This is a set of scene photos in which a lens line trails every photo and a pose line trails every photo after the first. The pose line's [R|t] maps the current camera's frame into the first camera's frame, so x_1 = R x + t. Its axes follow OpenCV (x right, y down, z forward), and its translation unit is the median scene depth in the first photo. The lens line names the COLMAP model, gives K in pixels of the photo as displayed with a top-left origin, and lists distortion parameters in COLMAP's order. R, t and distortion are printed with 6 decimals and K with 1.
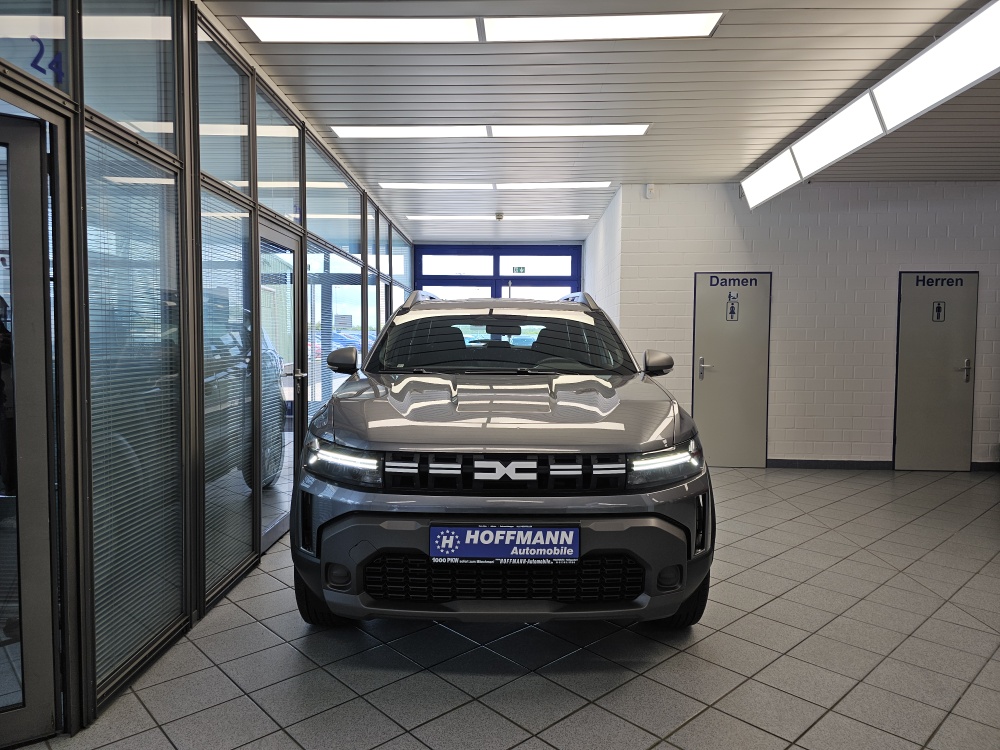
lens RADIAL K [[679.3, 0, 500.0], [0, 679.3, 375.0], [0, 0, 1]] dist [0.056203, -0.069437]
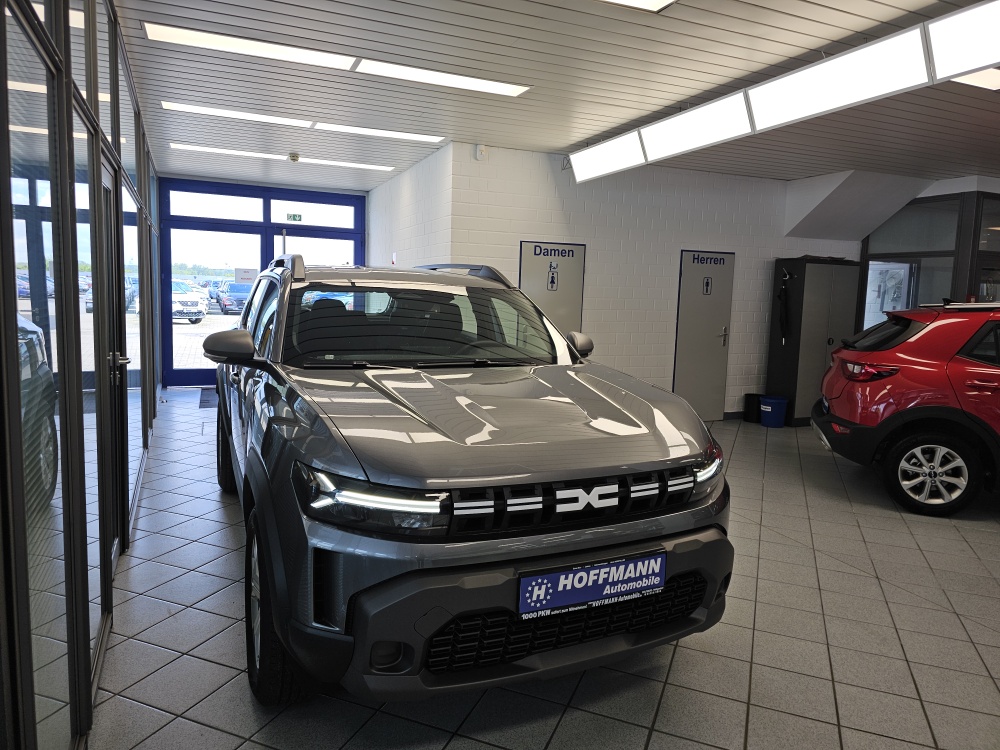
lens RADIAL K [[670.7, 0, 517.1], [0, 670.7, 368.1], [0, 0, 1]] dist [0.091573, -0.118042]
pose [[0.900573, -0.025732, 0.433942, -0.440949], [-0.003813, 0.997741, 0.067076, -0.082165], [-0.434687, -0.062062, 0.898440, 0.278346]]
